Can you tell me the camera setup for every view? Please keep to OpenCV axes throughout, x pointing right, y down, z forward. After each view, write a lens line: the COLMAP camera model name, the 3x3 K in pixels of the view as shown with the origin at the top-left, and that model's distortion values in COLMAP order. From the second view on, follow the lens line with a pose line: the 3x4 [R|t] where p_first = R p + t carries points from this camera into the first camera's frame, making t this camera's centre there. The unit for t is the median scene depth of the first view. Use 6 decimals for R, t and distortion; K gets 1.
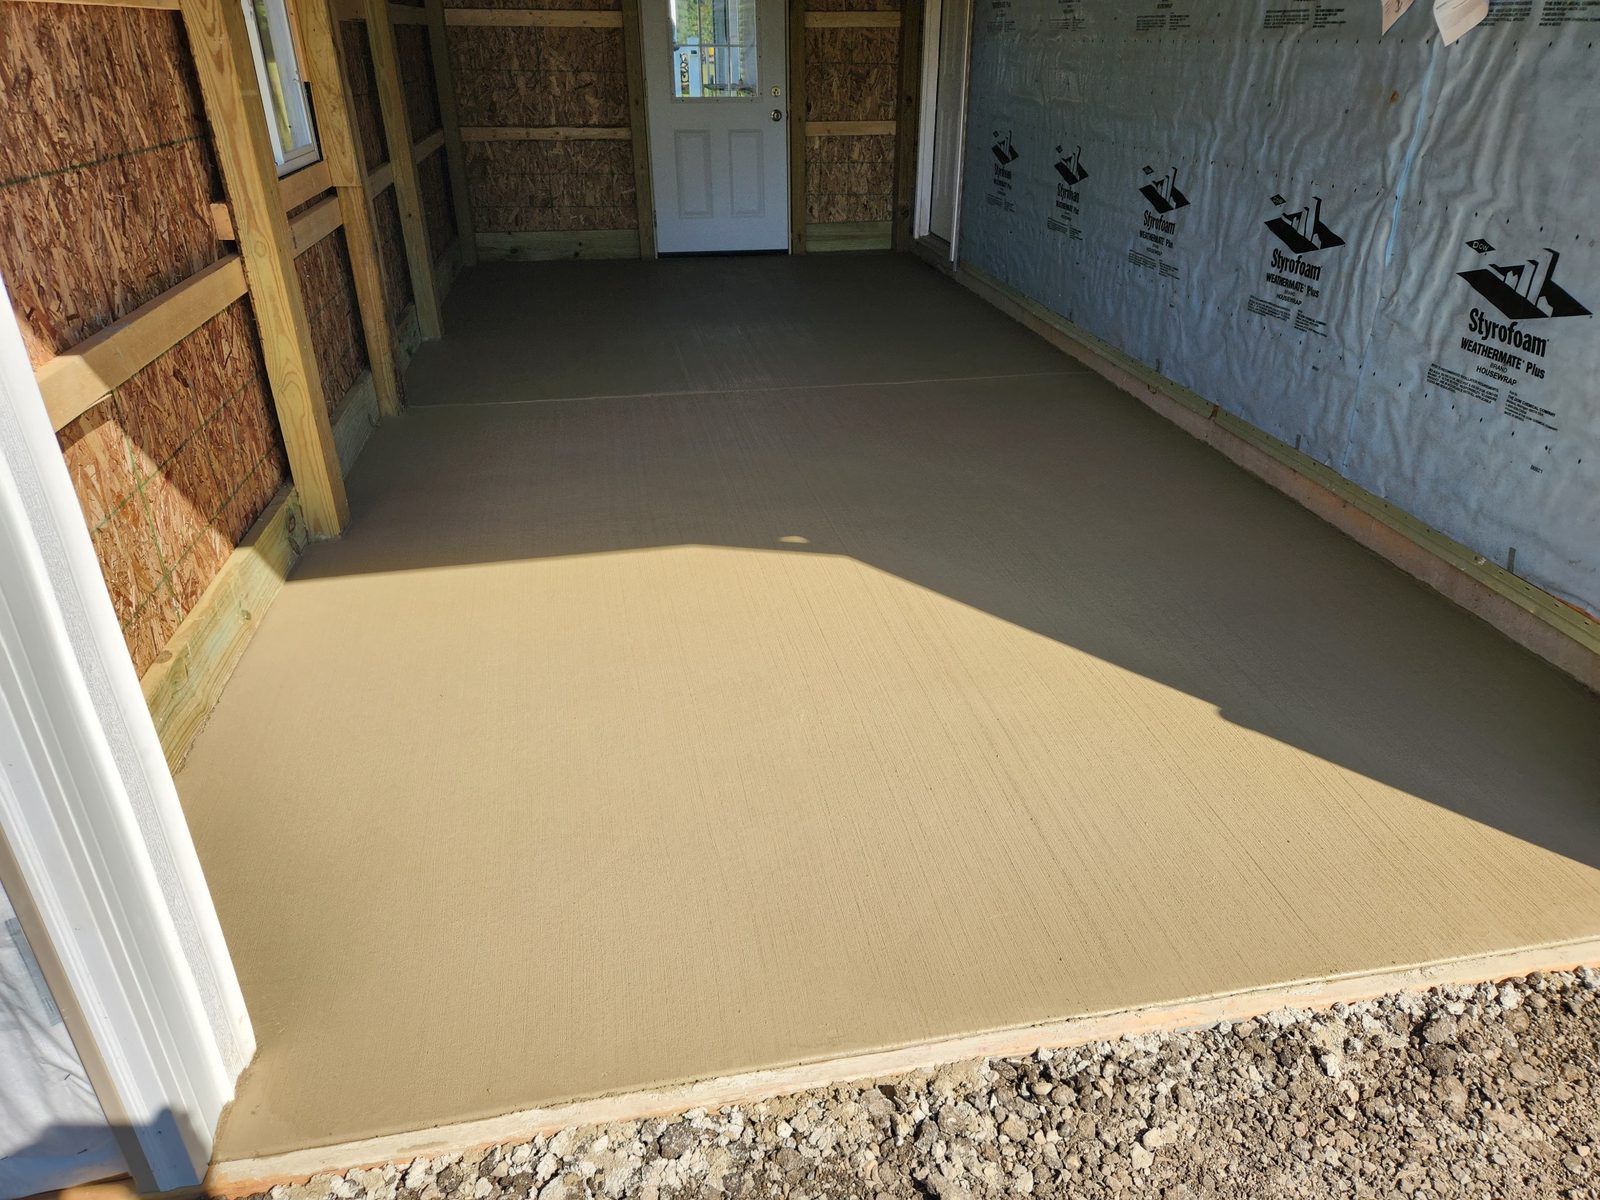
lens RADIAL K [[1071.5, 0, 813.0], [0, 1071.5, 587.6], [0, 0, 1]] dist [0.081393, -0.062028]
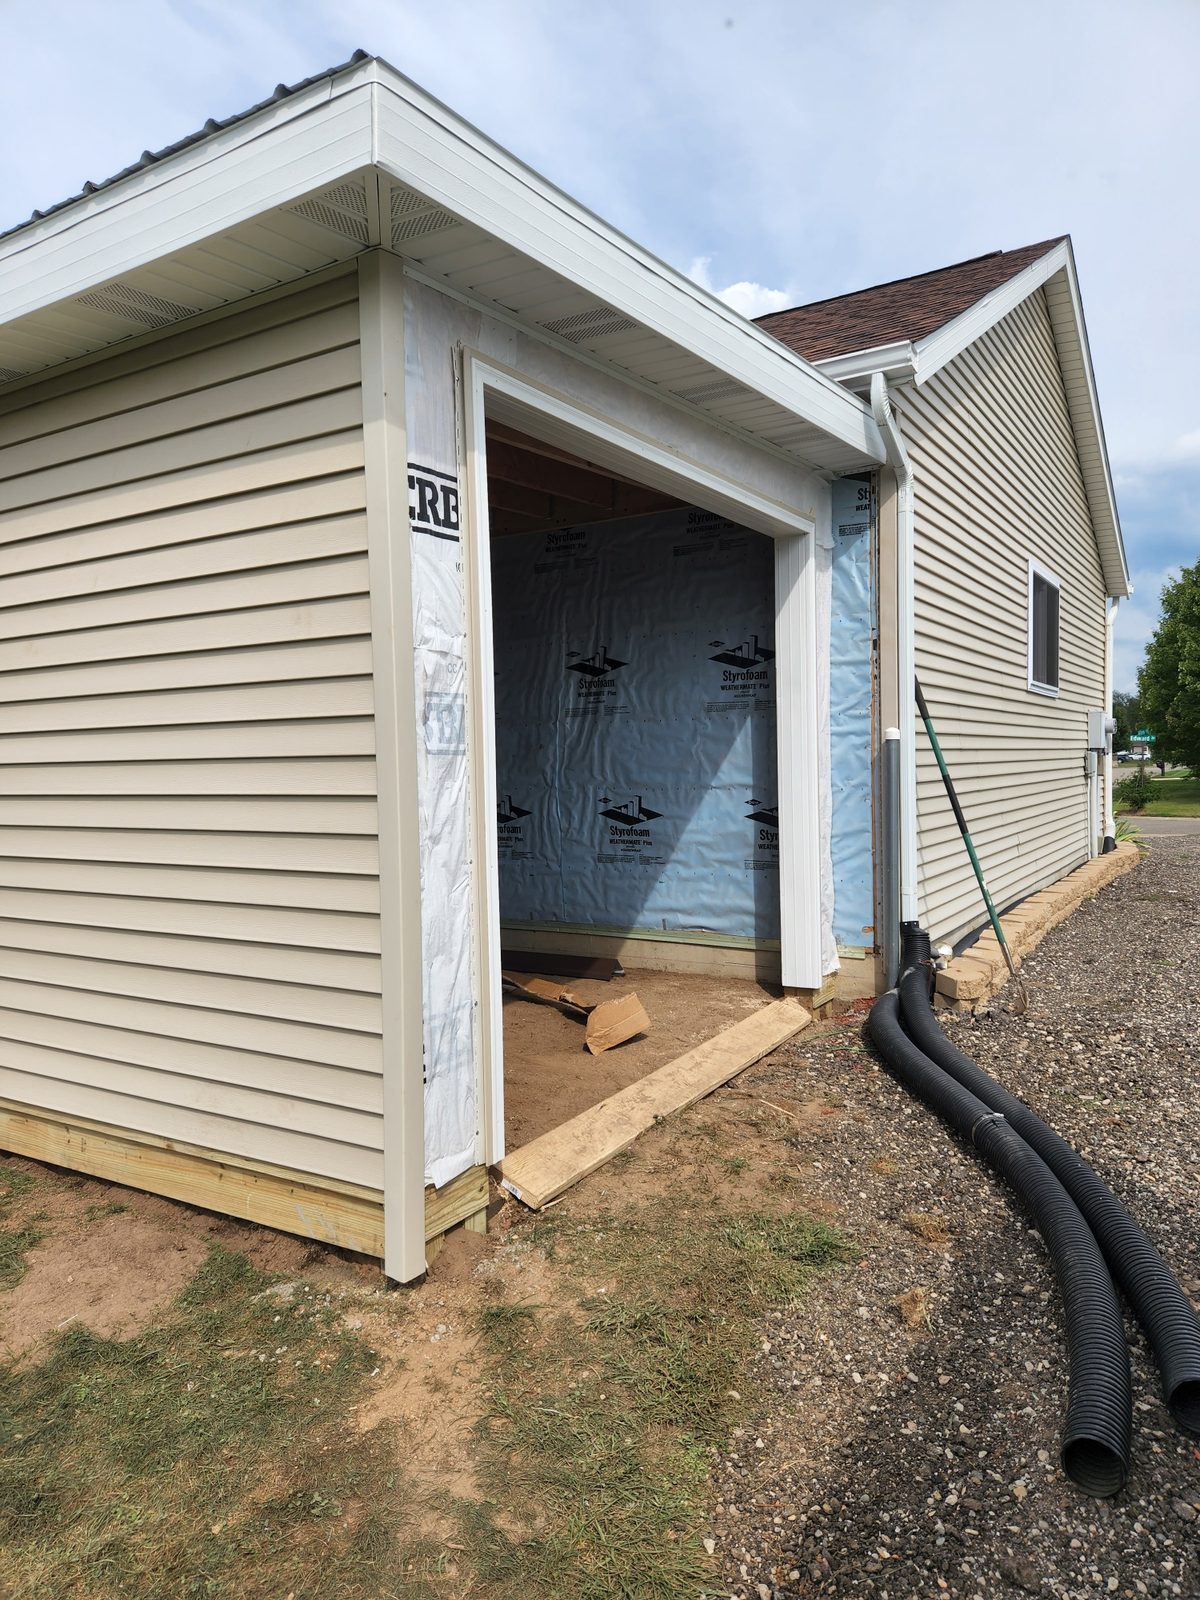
lens RADIAL K [[1071.5, 0, 600.9], [0, 1071.5, 810.3], [0, 0, 1]] dist [0.081393, -0.062028]
pose [[0.679100, -0.039638, 0.732975, -0.894880], [0.347688, 0.896792, -0.273635, 0.273262], [-0.646480, 0.440672, 0.622793, -0.330889]]
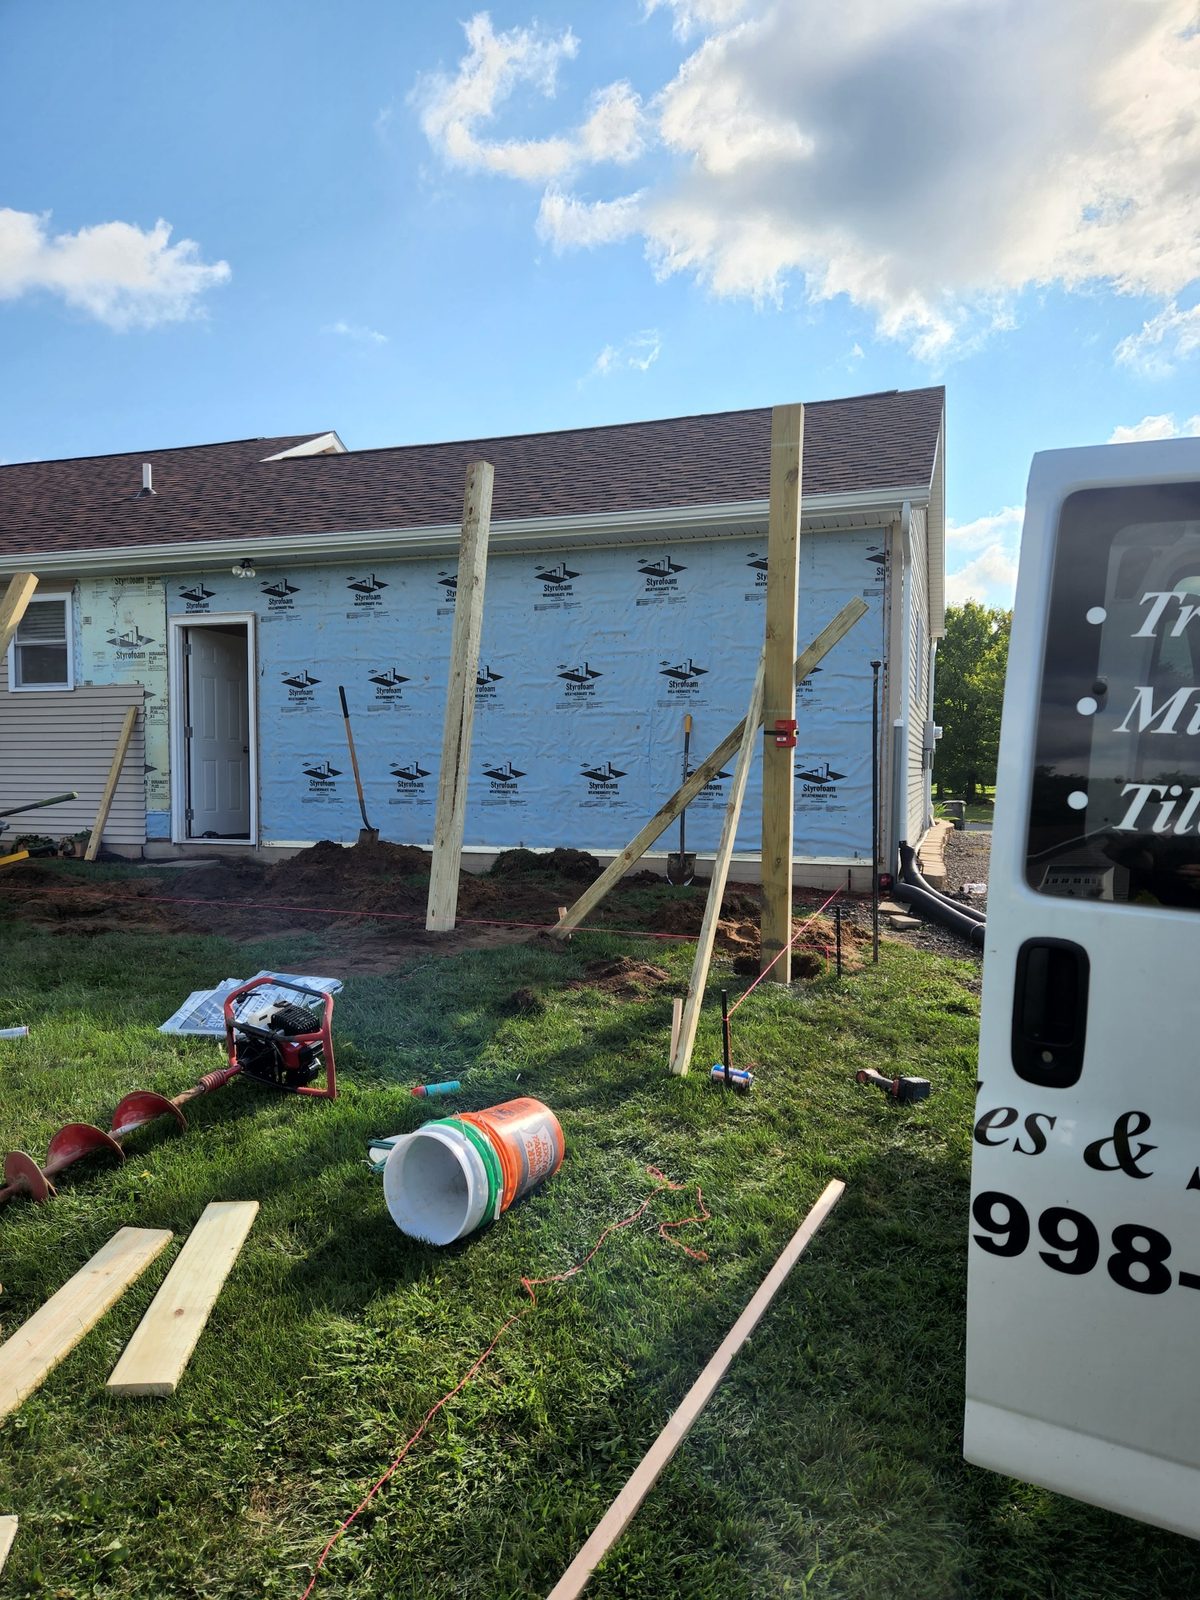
lens RADIAL K [[1071.5, 0, 603.8], [0, 1071.5, 829.8], [0, 0, 1]] dist [0.081393, -0.062028]
pose [[0.485660, -0.040632, 0.873203, -2.022422], [0.391138, 0.903443, -0.175505, 0.289698], [-0.781757, 0.426779, 0.454659, -0.172958]]
